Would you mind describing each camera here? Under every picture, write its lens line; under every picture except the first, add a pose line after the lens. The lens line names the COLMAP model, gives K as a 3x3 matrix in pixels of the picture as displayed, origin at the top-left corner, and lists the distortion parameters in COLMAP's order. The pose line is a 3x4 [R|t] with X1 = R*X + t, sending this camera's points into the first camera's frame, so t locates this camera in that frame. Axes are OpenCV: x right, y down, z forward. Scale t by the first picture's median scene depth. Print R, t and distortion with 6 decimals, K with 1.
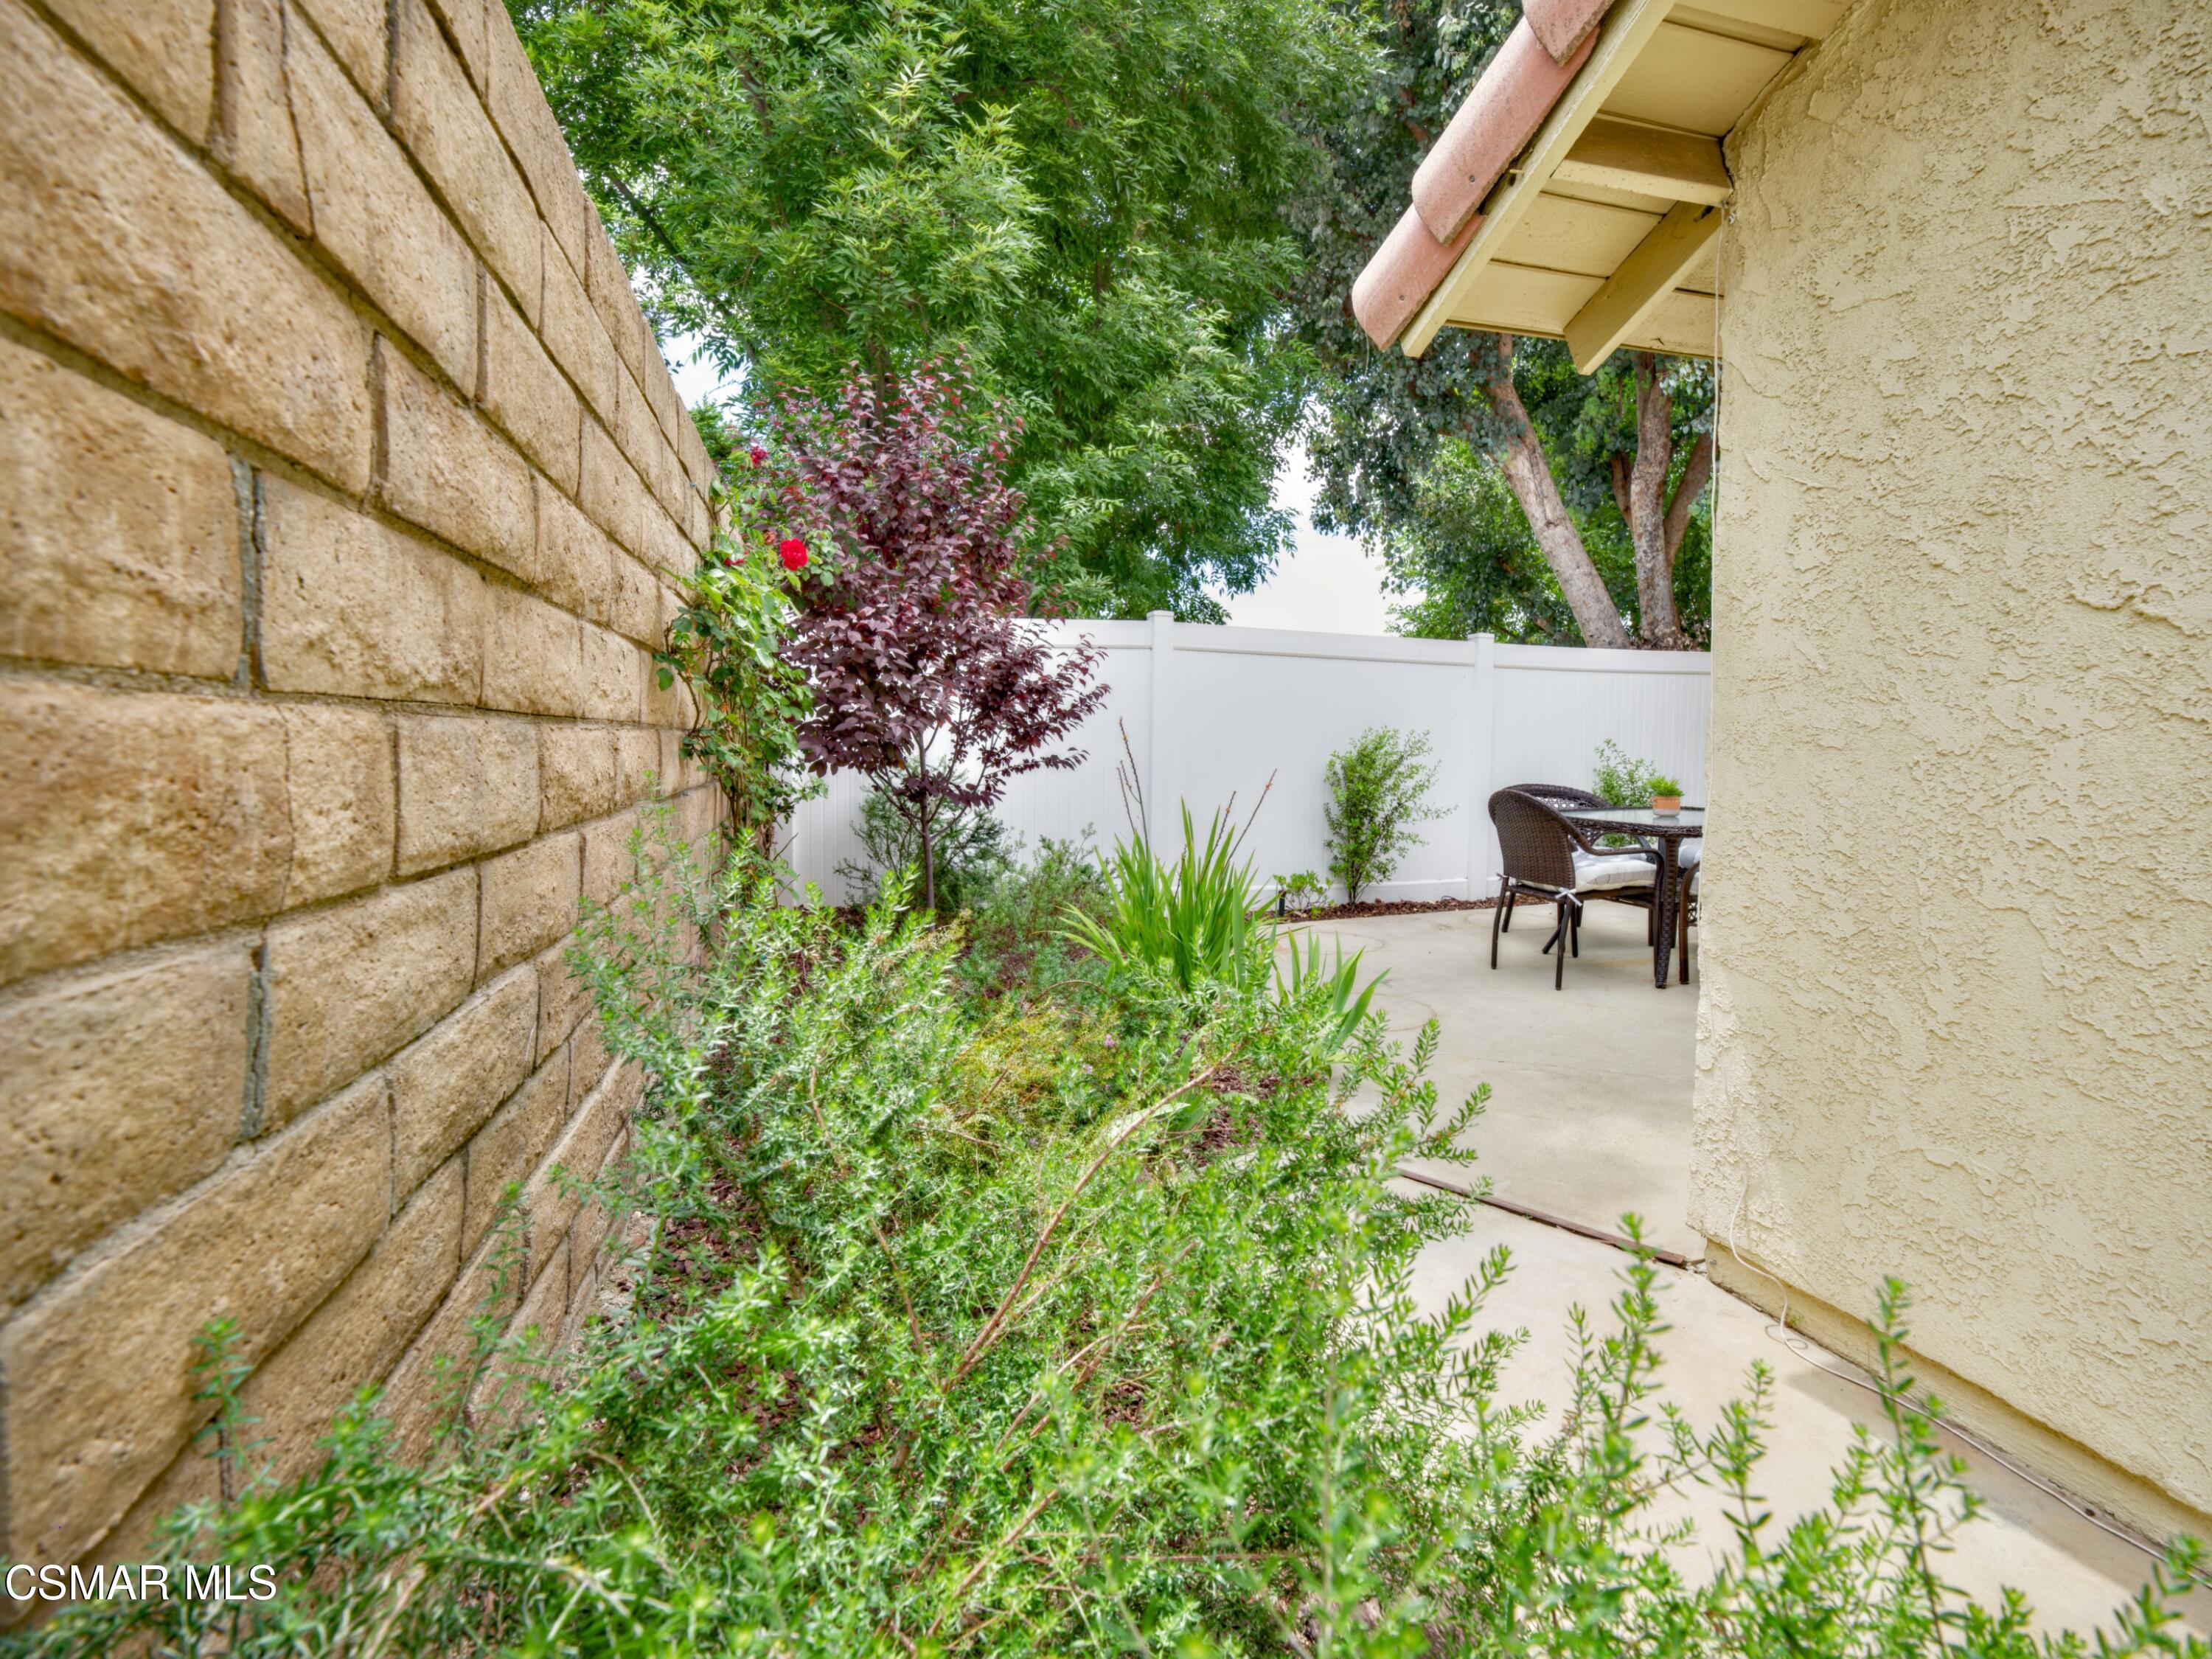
lens RADIAL K [[1017.7, 0, 1098.9], [0, 1017.7, 813.5], [0, 0, 1]] dist [-0.053349, 0.061468]
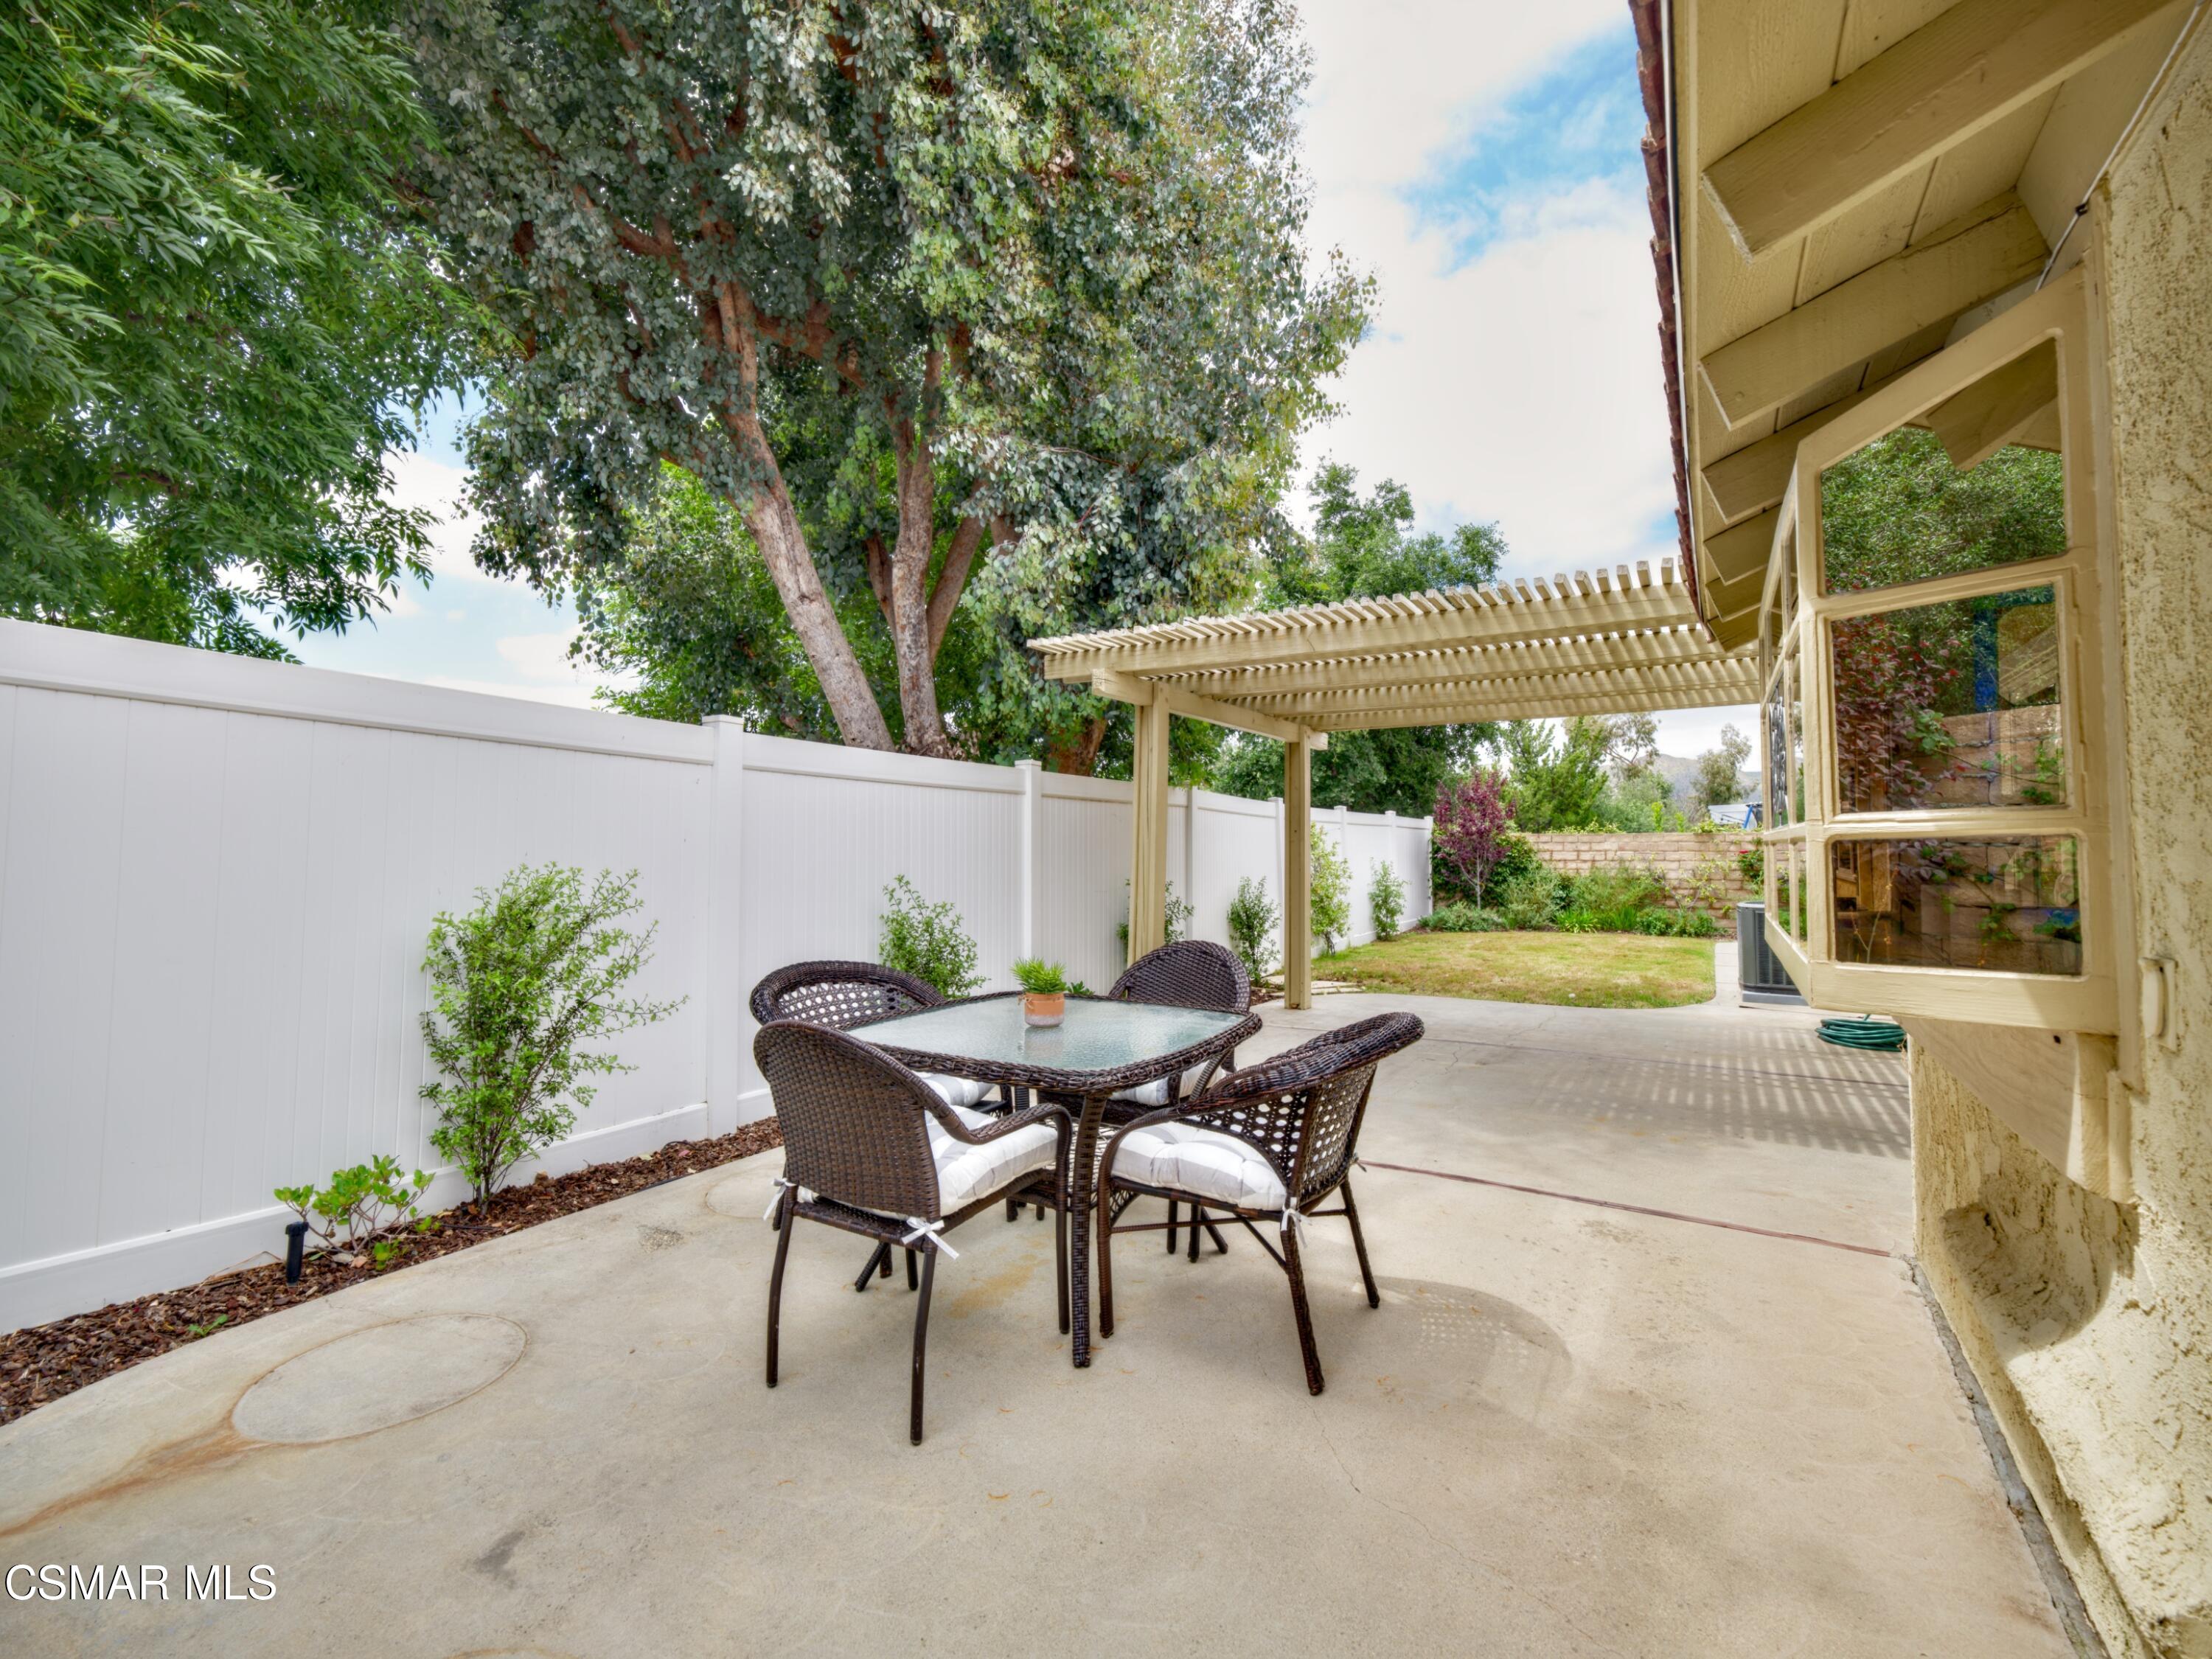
lens RADIAL K [[1017.7, 0, 1098.9], [0, 1017.7, 813.5], [0, 0, 1]] dist [-0.053349, 0.061468]
pose [[0.743432, 0.031625, 0.668064, 0.095073], [0.041128, 0.994829, -0.092861, -0.034465], [-0.667546, 0.096511, 0.738287, 0.275590]]
